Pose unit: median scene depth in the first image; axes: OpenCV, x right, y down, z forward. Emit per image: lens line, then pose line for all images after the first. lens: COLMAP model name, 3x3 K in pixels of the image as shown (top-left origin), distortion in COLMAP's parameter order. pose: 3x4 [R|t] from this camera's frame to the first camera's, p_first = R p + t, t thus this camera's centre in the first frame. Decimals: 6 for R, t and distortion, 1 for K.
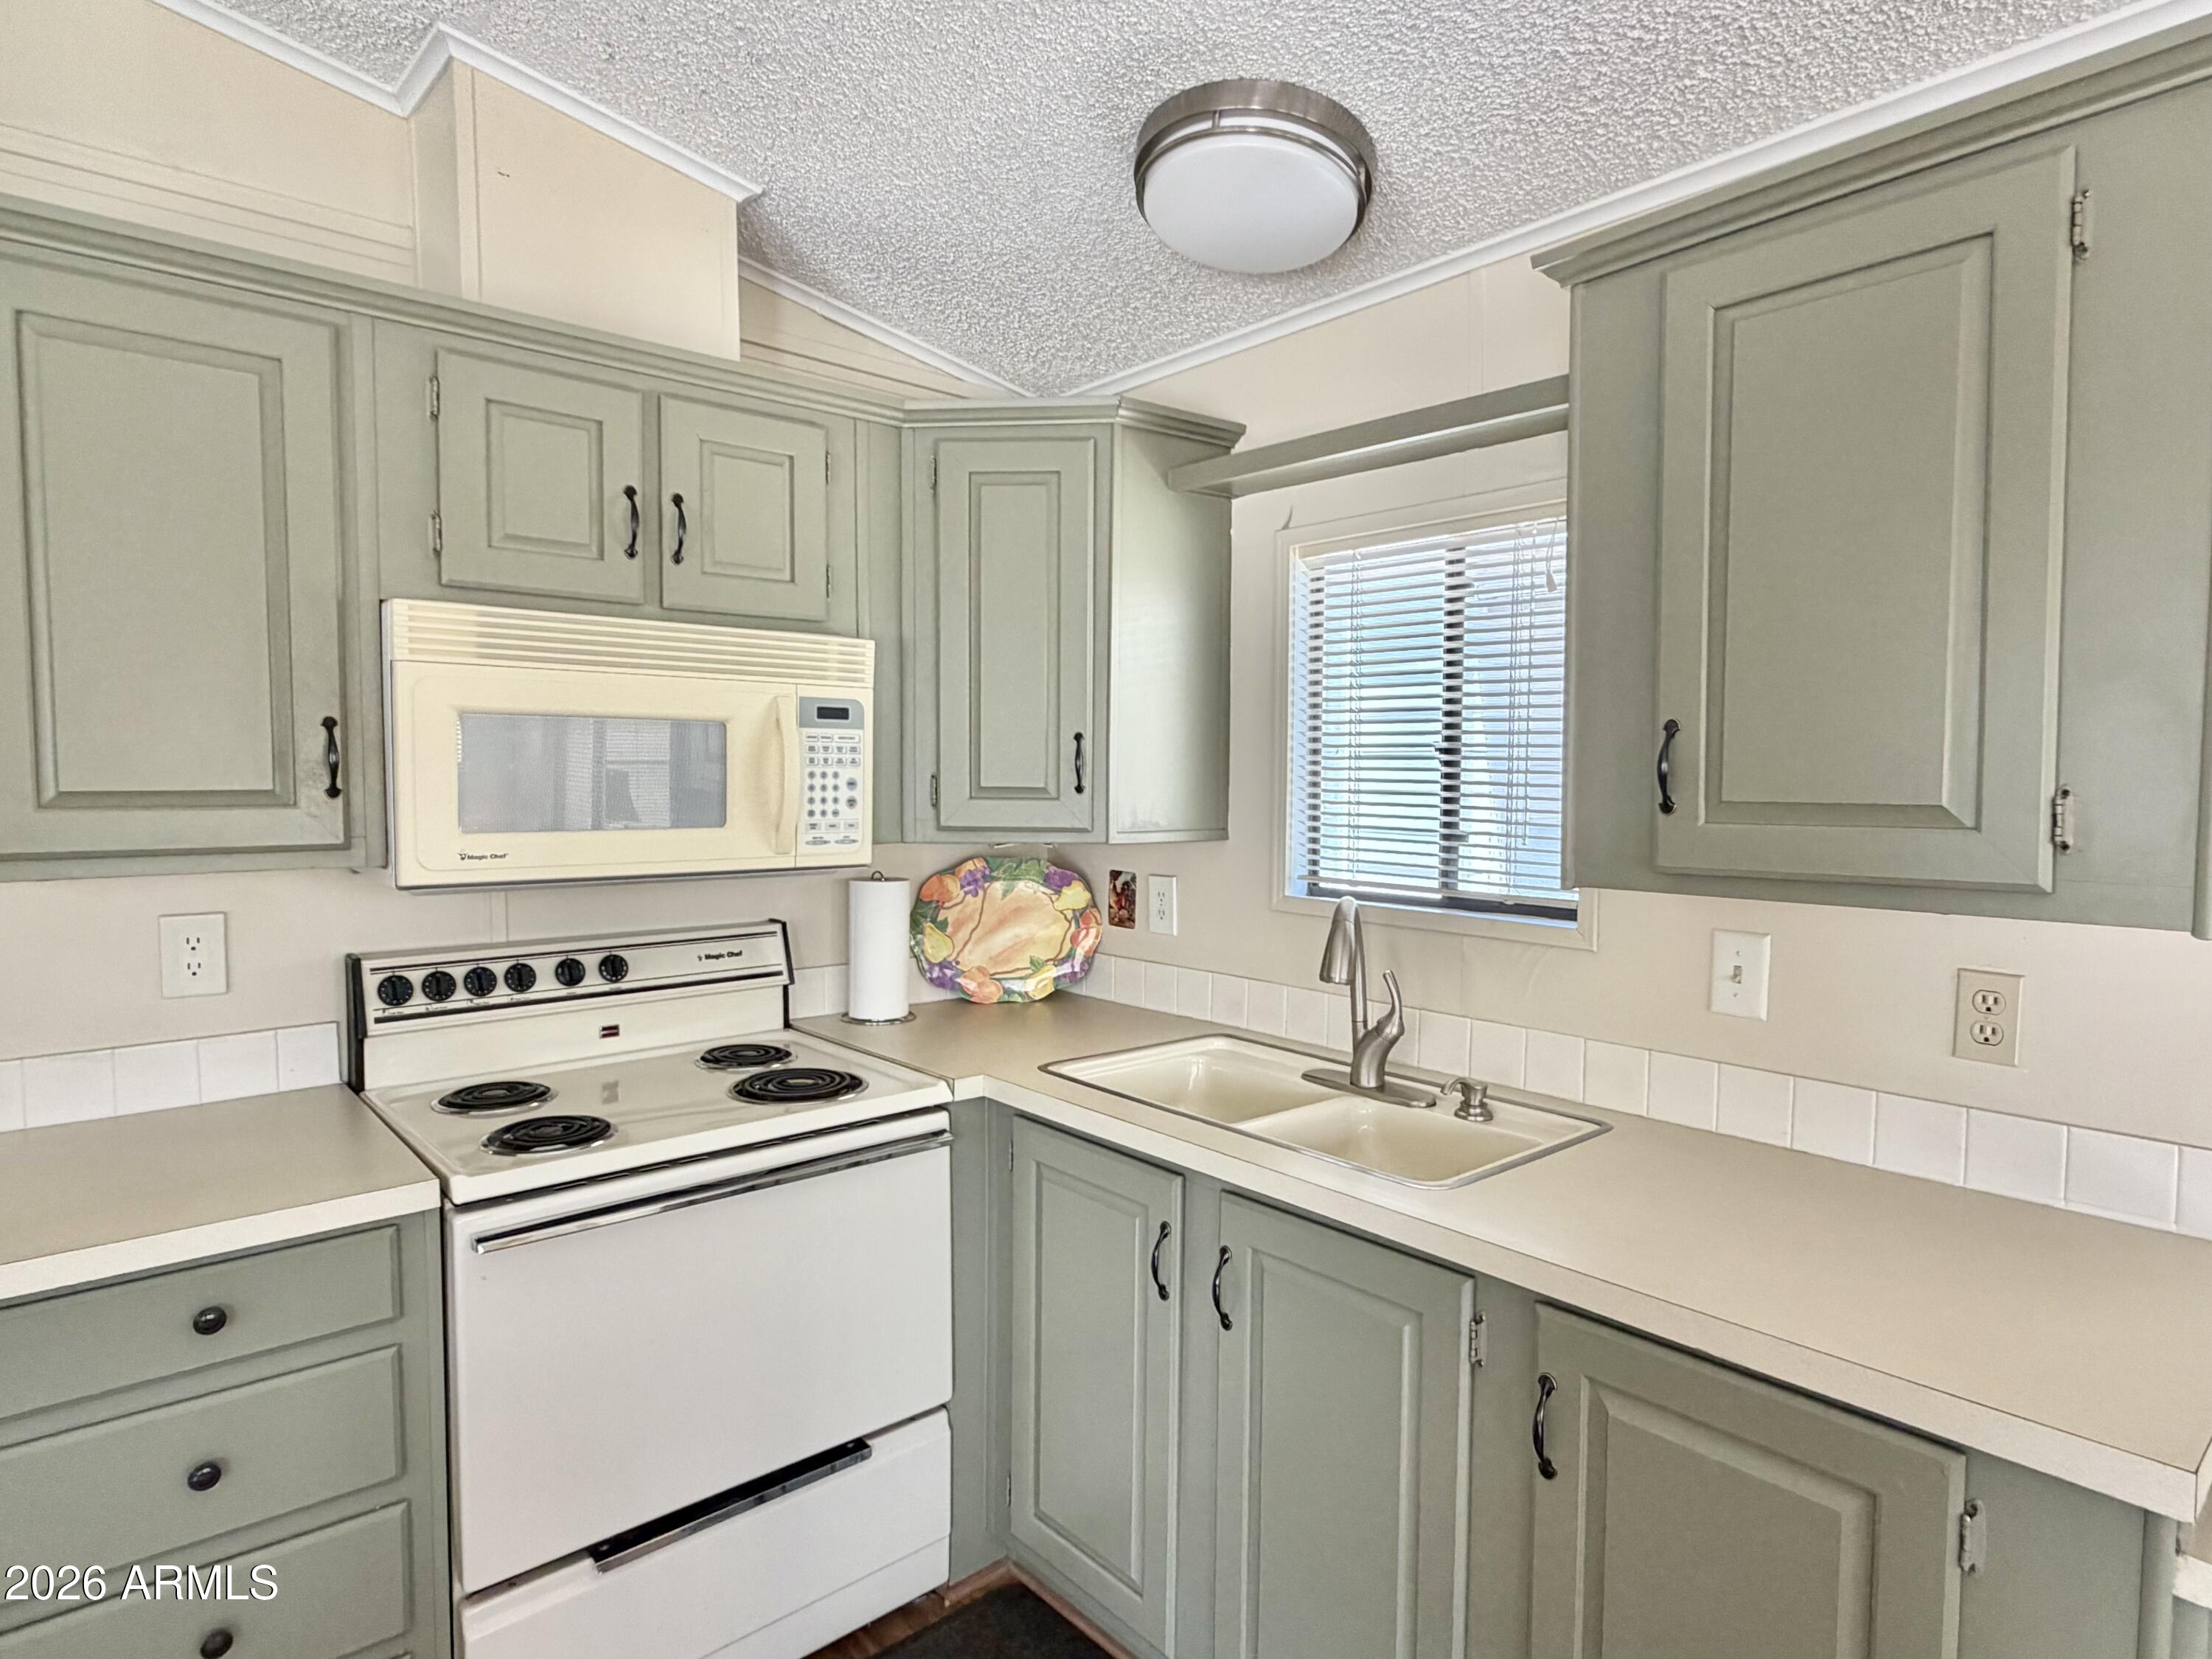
lens RADIAL K [[1230.6, 0, 1100.3], [0, 1230.6, 845.7], [0, 0, 1]] dist [-0.000348, 0.000569]
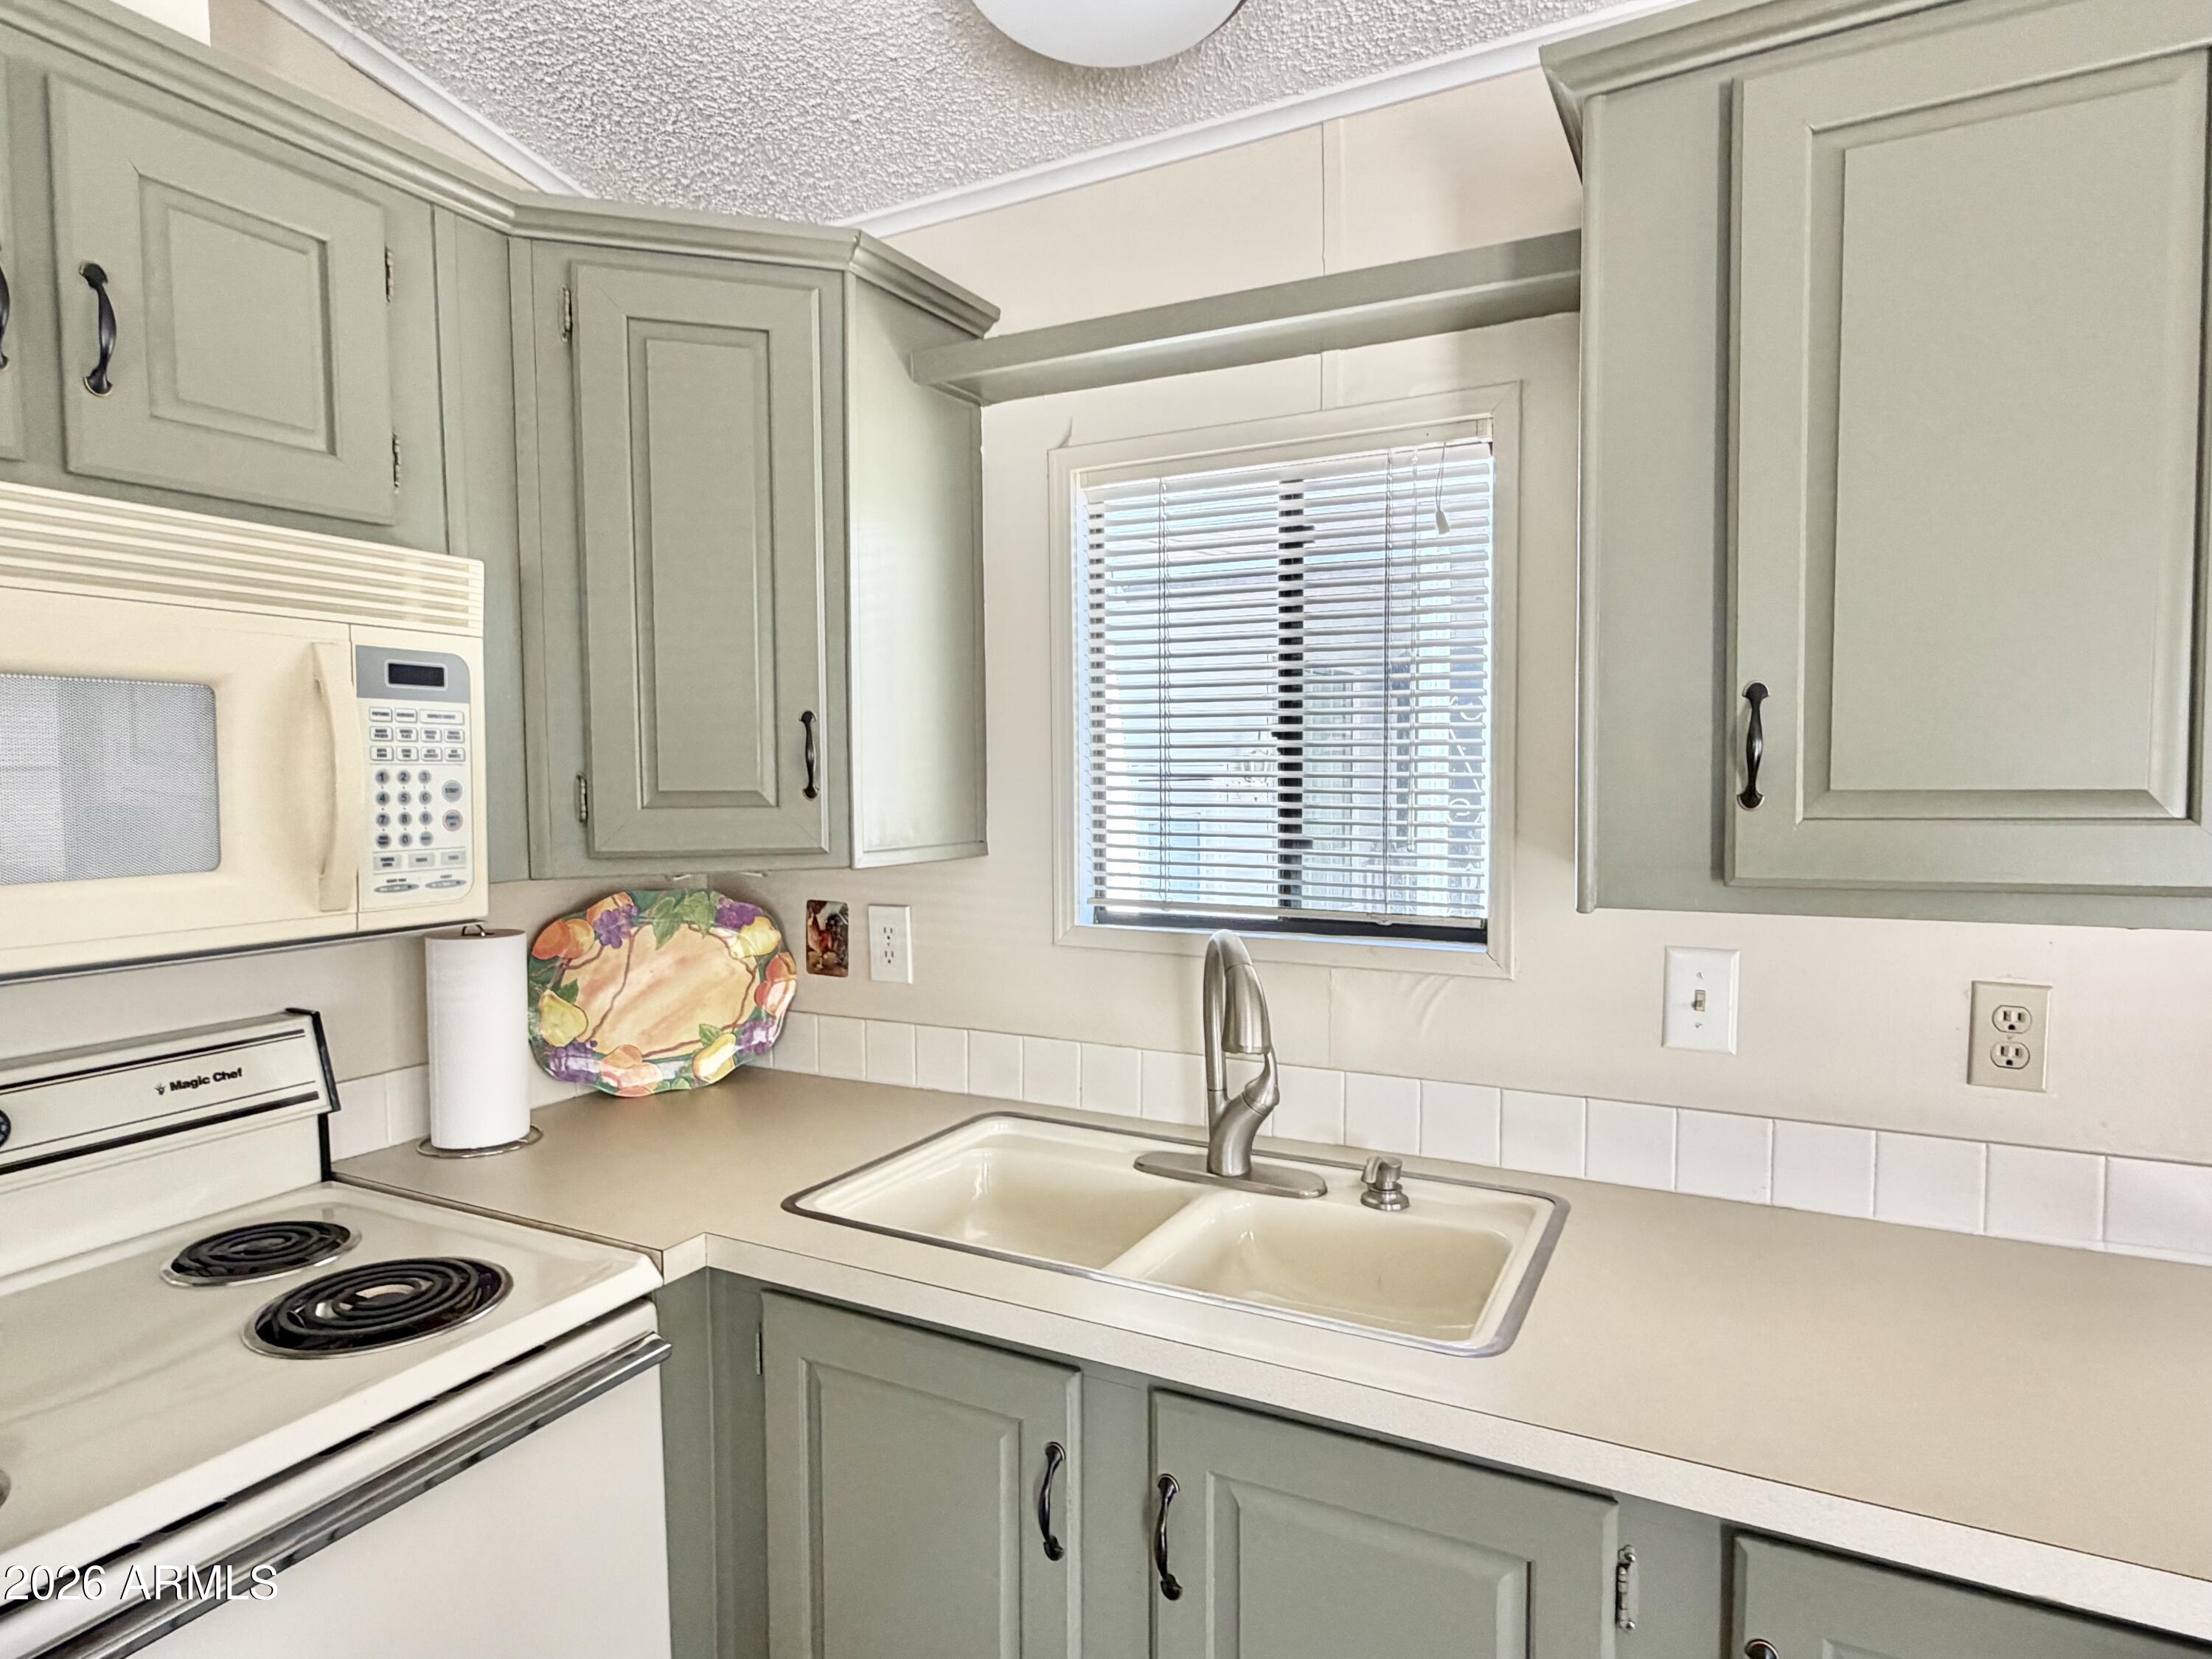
lens RADIAL K [[1230.6, 0, 1100.3], [0, 1230.6, 845.7], [0, 0, 1]] dist [-0.000348, 0.000569]
pose [[0.930241, -0.034866, 0.365290, -0.127403], [0.034985, 0.999368, 0.006295, -0.015199], [-0.365278, 0.006924, 0.930873, 0.308306]]
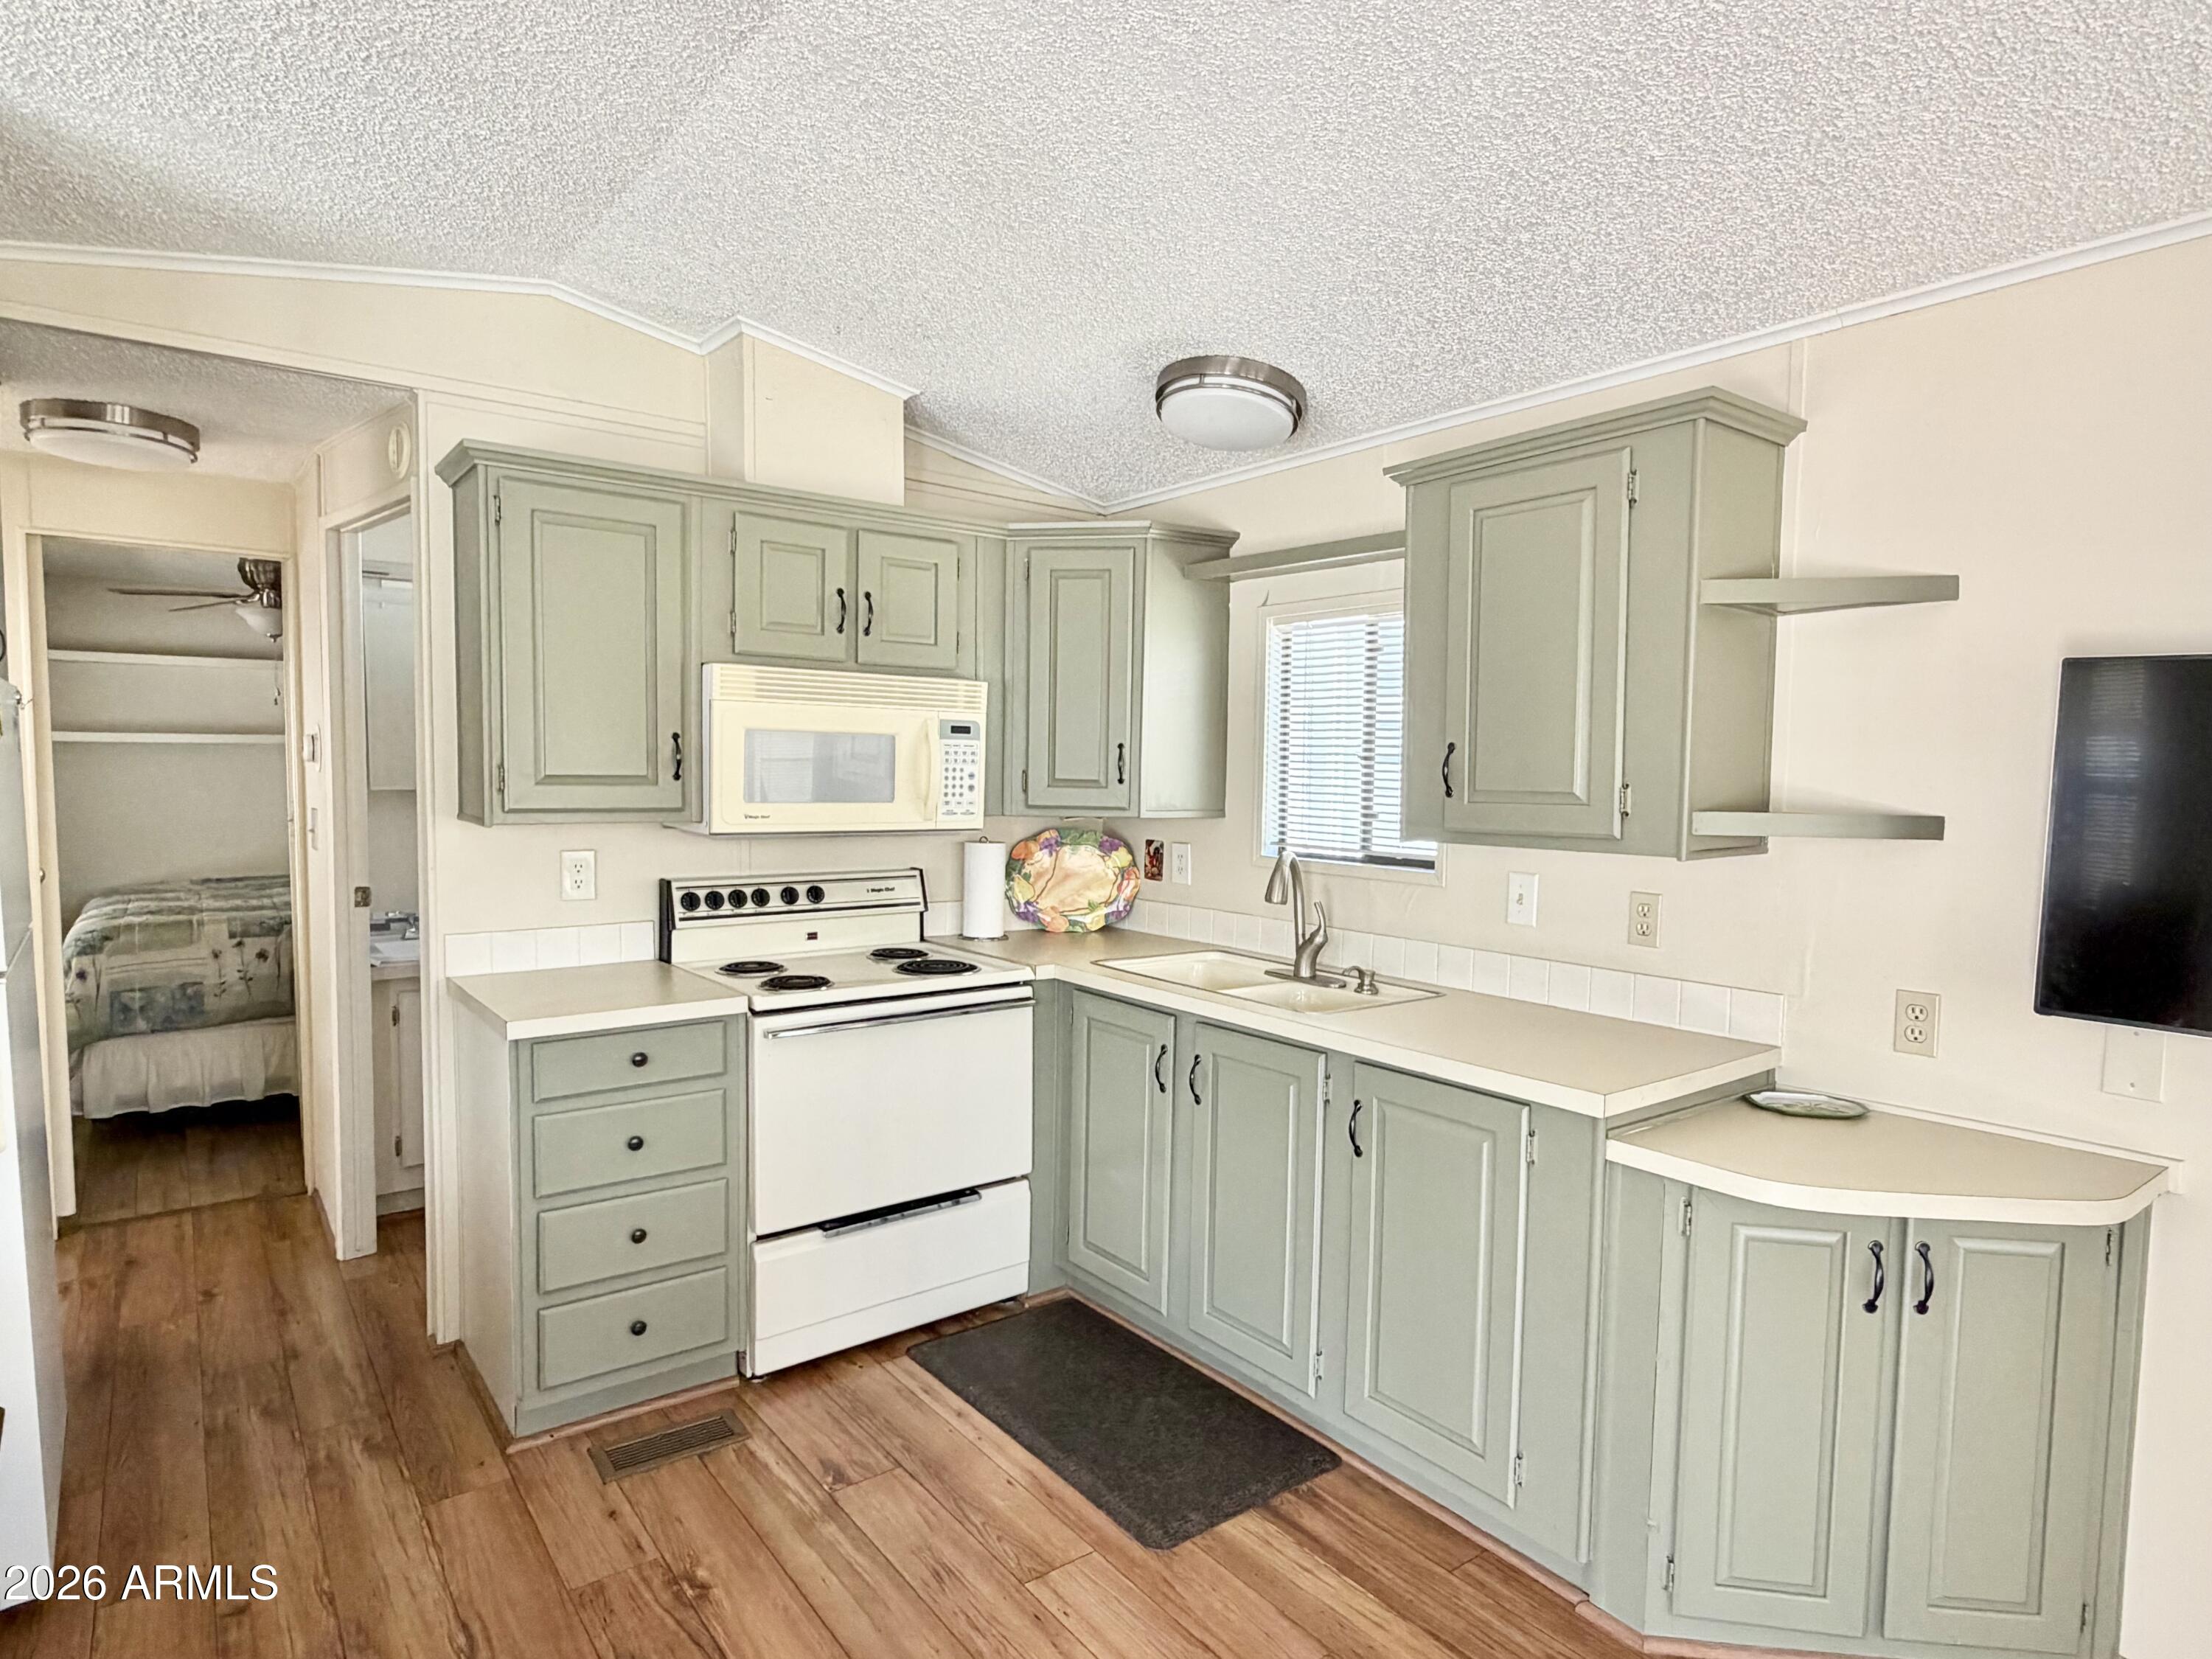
lens RADIAL K [[1230.6, 0, 1100.3], [0, 1230.6, 845.7], [0, 0, 1]] dist [-0.000348, 0.000569]
pose [[0.998212, 0.013770, -0.058160, 0.049019], [-0.013654, 0.999904, 0.002384, 0.031349], [0.058187, -0.001586, 0.998304, -0.527986]]
